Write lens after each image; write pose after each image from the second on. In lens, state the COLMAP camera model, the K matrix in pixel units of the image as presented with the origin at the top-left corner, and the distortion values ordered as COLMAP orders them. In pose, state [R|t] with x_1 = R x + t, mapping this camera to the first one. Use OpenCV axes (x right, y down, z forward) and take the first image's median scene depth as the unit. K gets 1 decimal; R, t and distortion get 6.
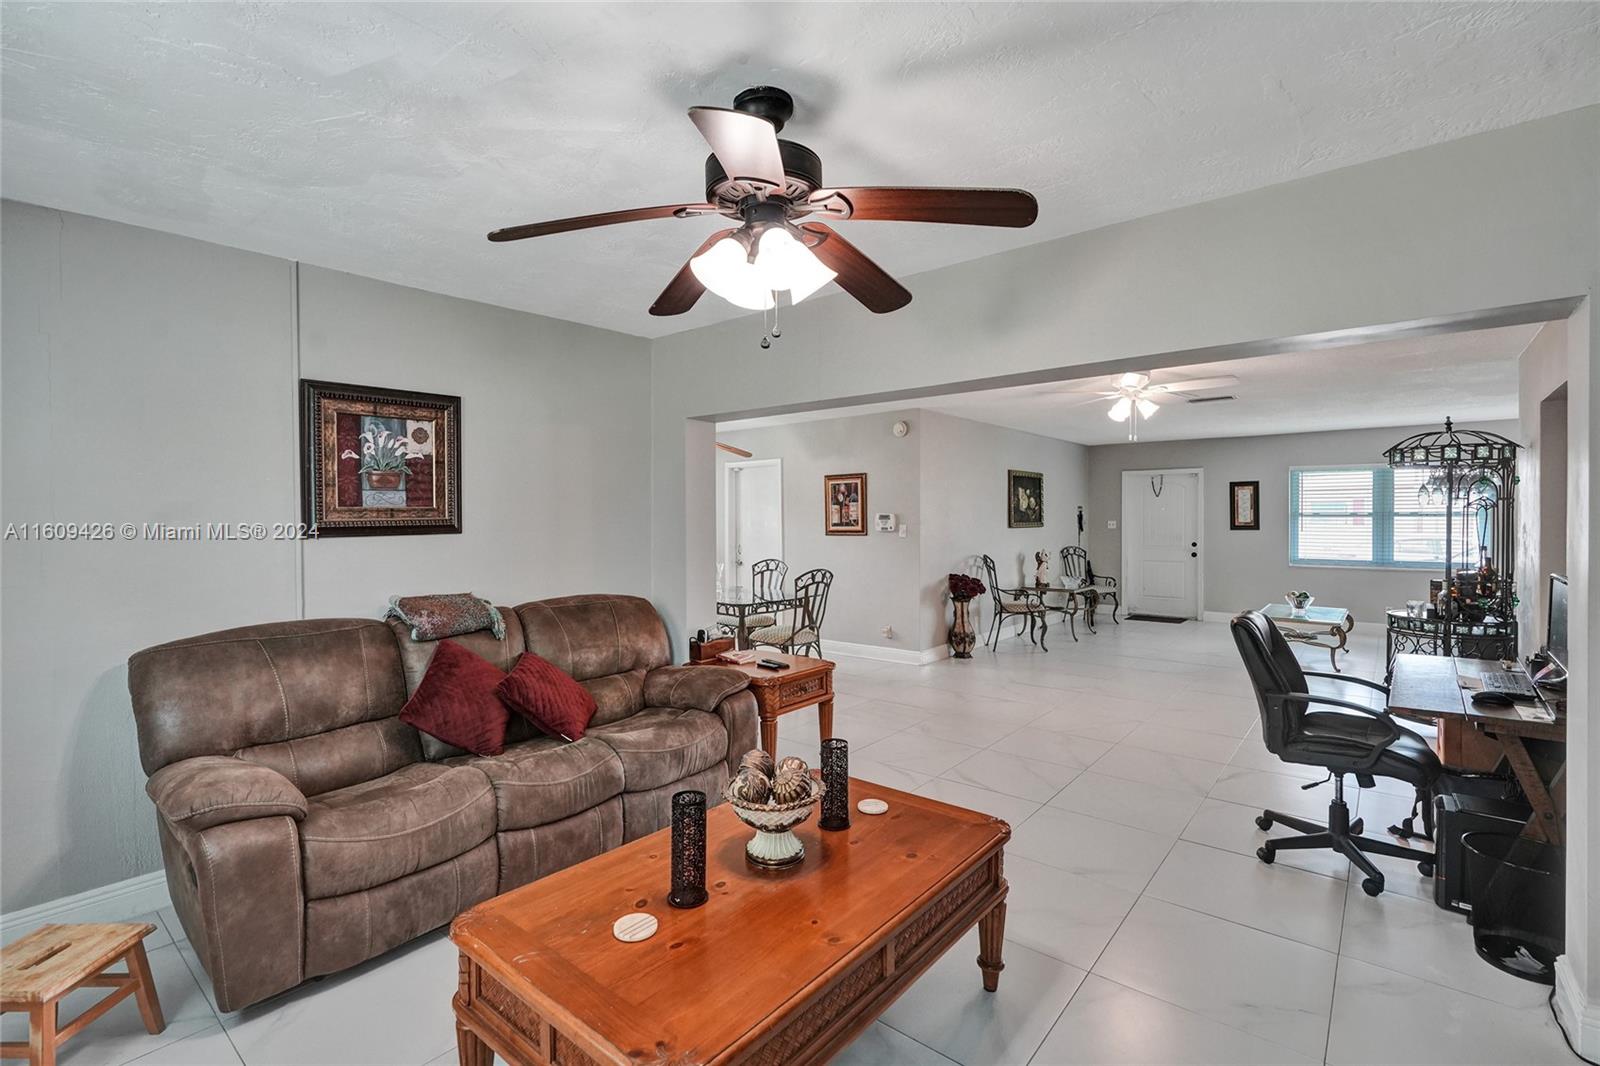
lens RADIAL K [[711.9, 0, 800.0], [0, 711.9, 533.0], [0, 0, 1]] dist [0.001857, -0.000069]
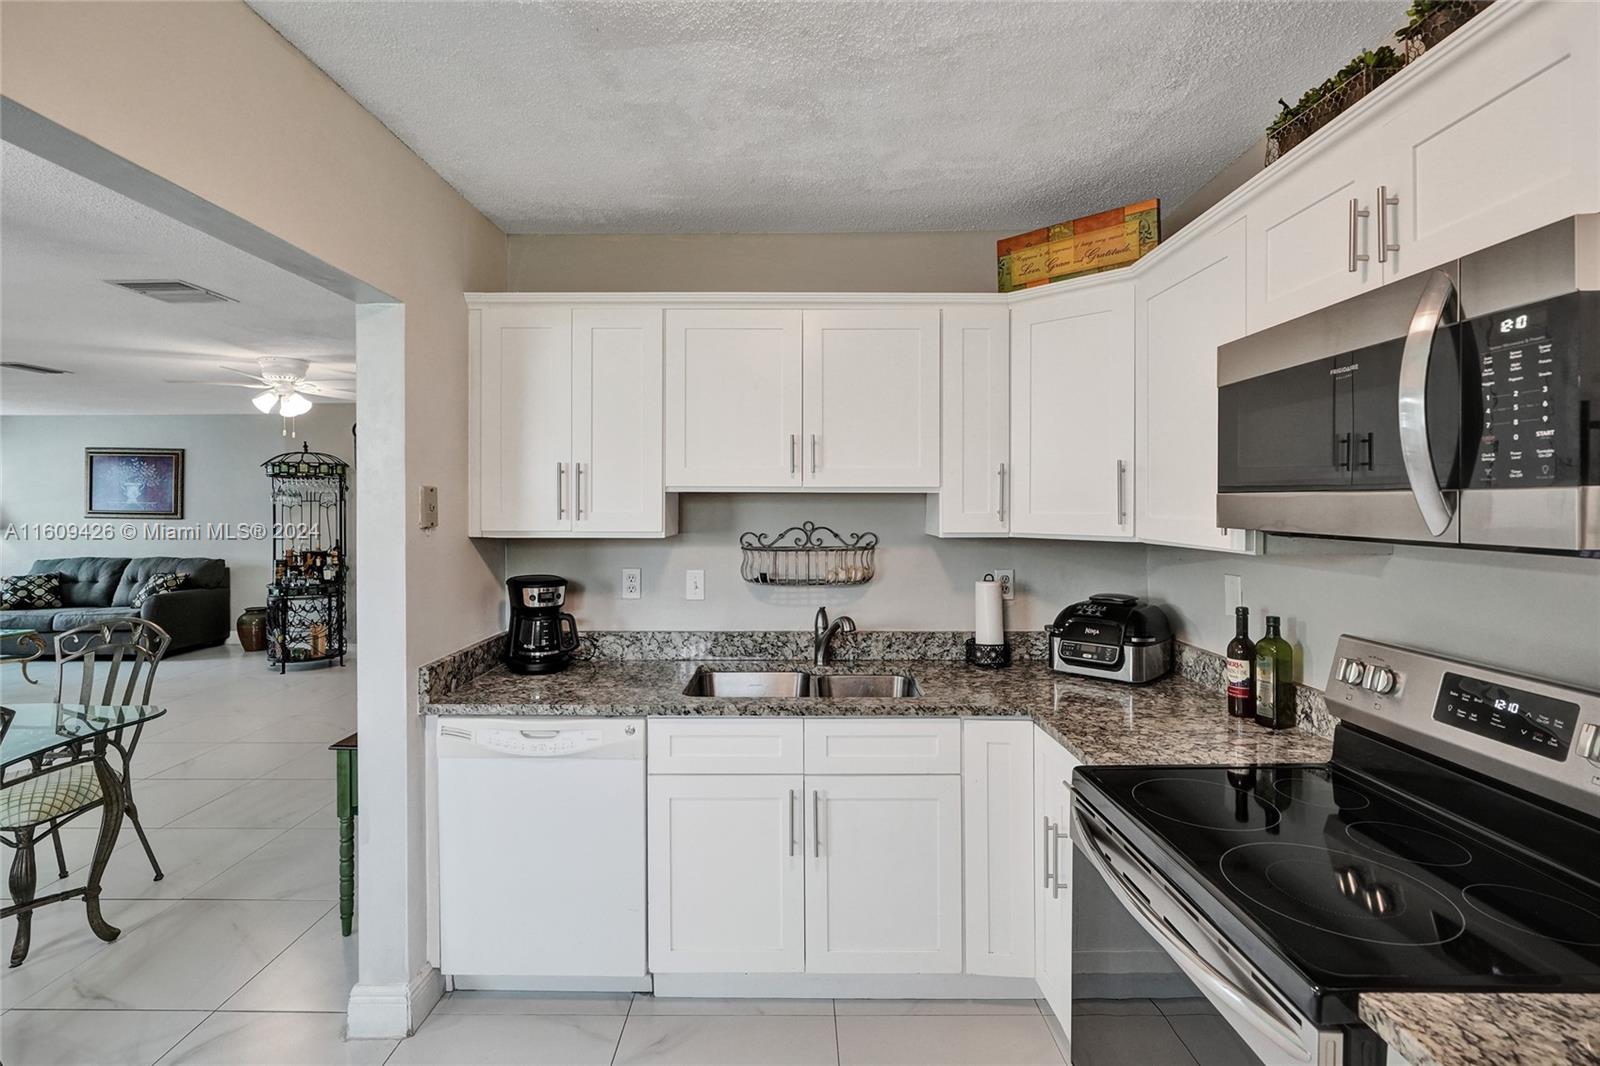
lens RADIAL K [[734.4, 0, 794.5], [0, 734.4, 511.7], [0, 0, 1]] dist [-0.002057, -0.000028]
pose [[-0.632420, 0.003741, 0.774617, -0.534112], [0.023191, 0.999632, 0.014107, -0.014771], [-0.774279, 0.026886, -0.632274, 0.751699]]
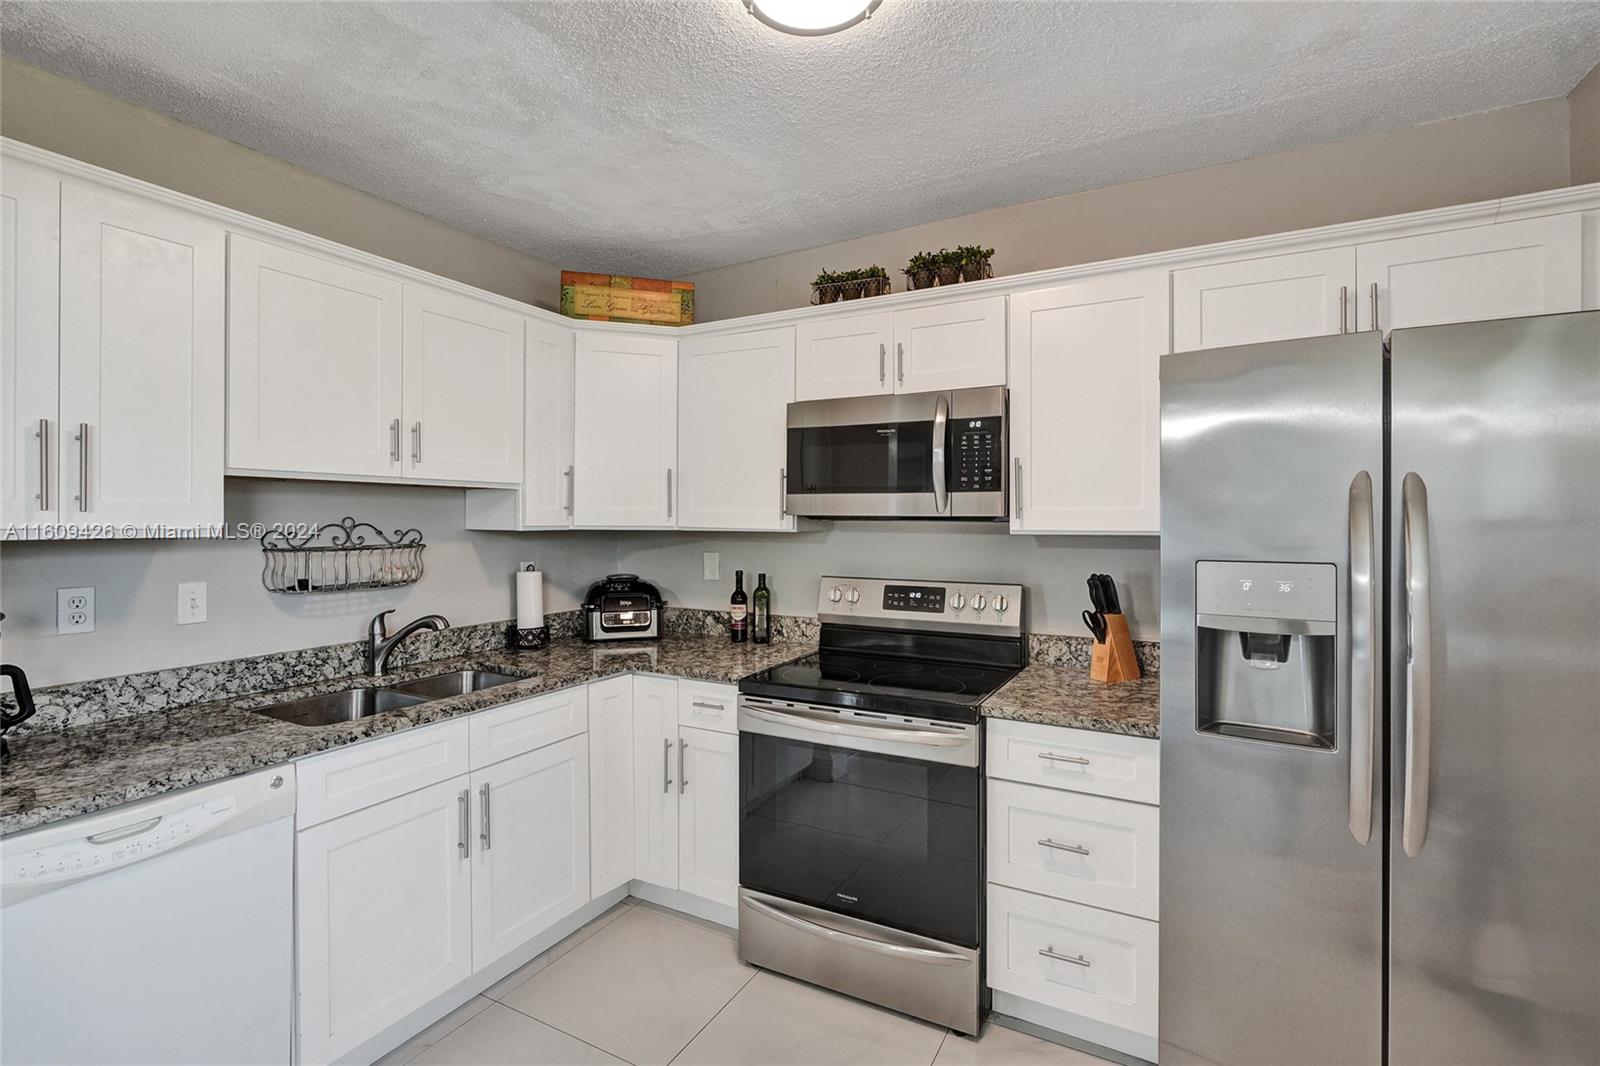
lens RADIAL K [[746.4, 0, 771.9], [0, 746.4, 524.7], [0, 0, 1]] dist [-0.002100, 0.000268]
pose [[-0.985557, 0.008571, -0.169124, -0.371955], [0.003360, 0.999511, 0.031075, -0.010446], [0.169308, 0.030058, -0.985105, 0.872646]]
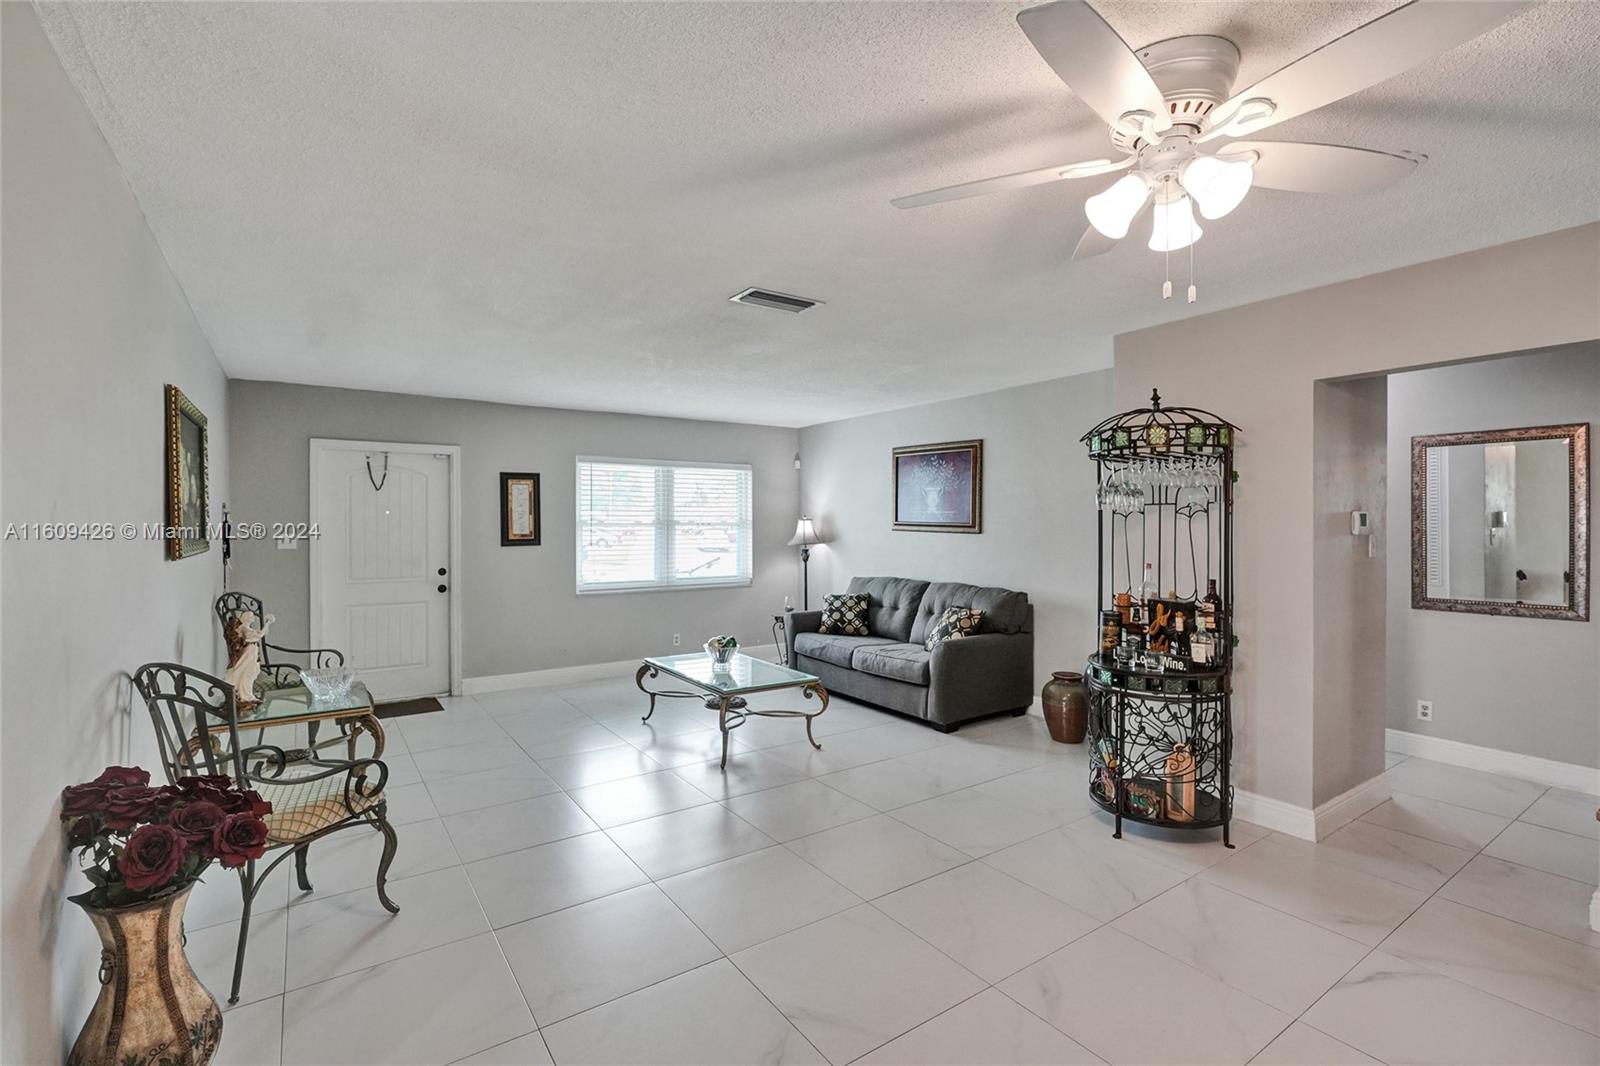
lens RADIAL K [[742.3, 0, 790.4], [0, 742.3, 532.6], [0, 0, 1]] dist [-0.001618, 0.000438]
pose [[0.287009, -0.008180, 0.957893, 0.047131], [0.021858, 0.999759, 0.001989, -0.016358], [-0.957678, 0.020367, 0.287119, 0.733196]]
